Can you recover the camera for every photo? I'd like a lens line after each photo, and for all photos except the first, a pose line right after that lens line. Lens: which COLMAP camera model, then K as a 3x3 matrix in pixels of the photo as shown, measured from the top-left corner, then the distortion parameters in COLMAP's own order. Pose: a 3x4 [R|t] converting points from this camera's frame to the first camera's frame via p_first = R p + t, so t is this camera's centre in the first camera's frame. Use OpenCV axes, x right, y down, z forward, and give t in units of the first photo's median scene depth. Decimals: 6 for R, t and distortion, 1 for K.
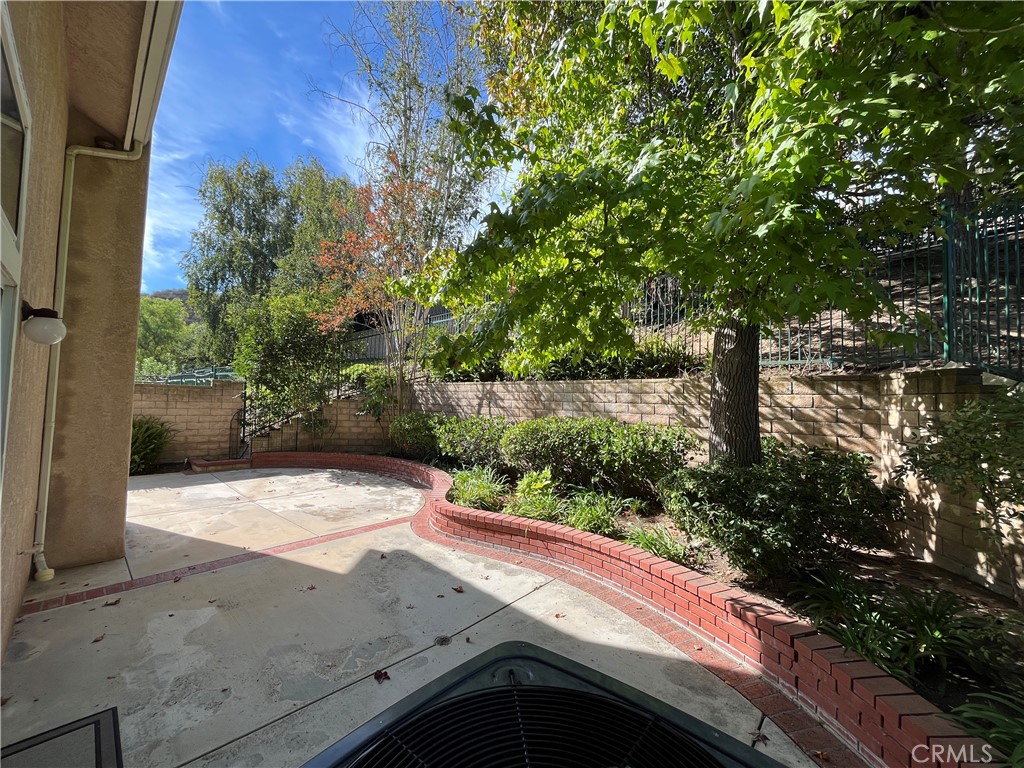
lens RADIAL K [[411.4, 0, 508.5], [0, 411.4, 381.6], [0, 0, 1]] dist [-0.003059, -0.000391]
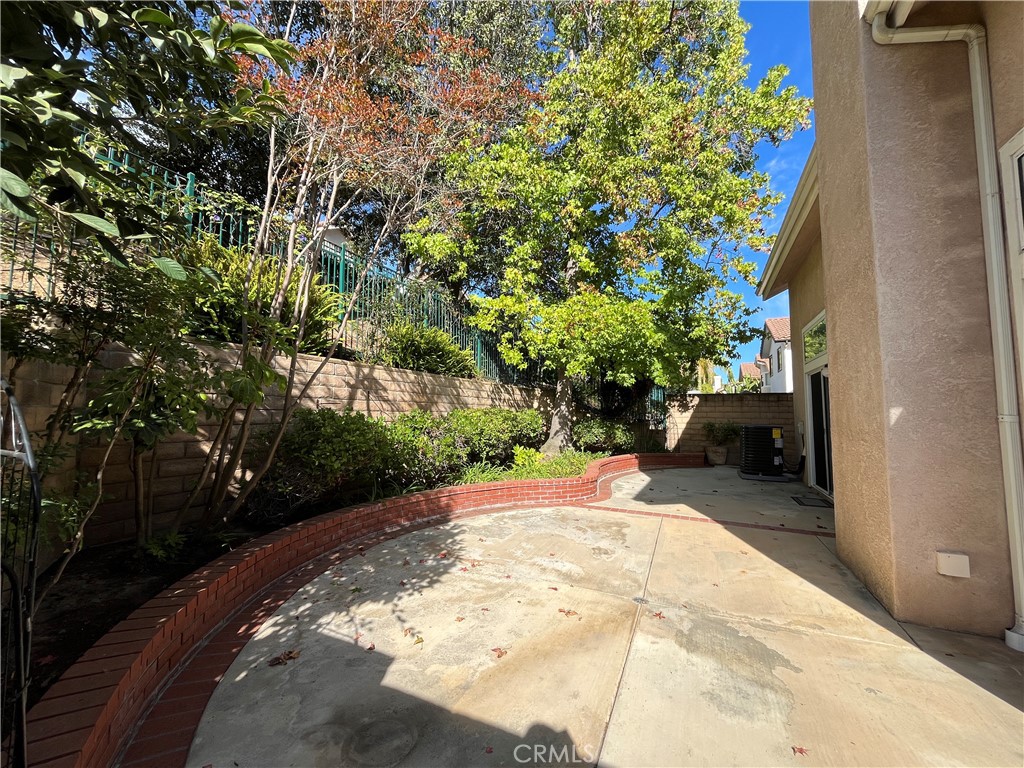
lens RADIAL K [[411.4, 0, 508.5], [0, 411.4, 381.6], [0, 0, 1]] dist [-0.003059, -0.000391]
pose [[-0.319838, 0.044119, 0.946445, -1.386343], [-0.060082, 0.995960, -0.066731, 0.112680], [-0.945565, -0.078207, -0.315895, 1.766132]]
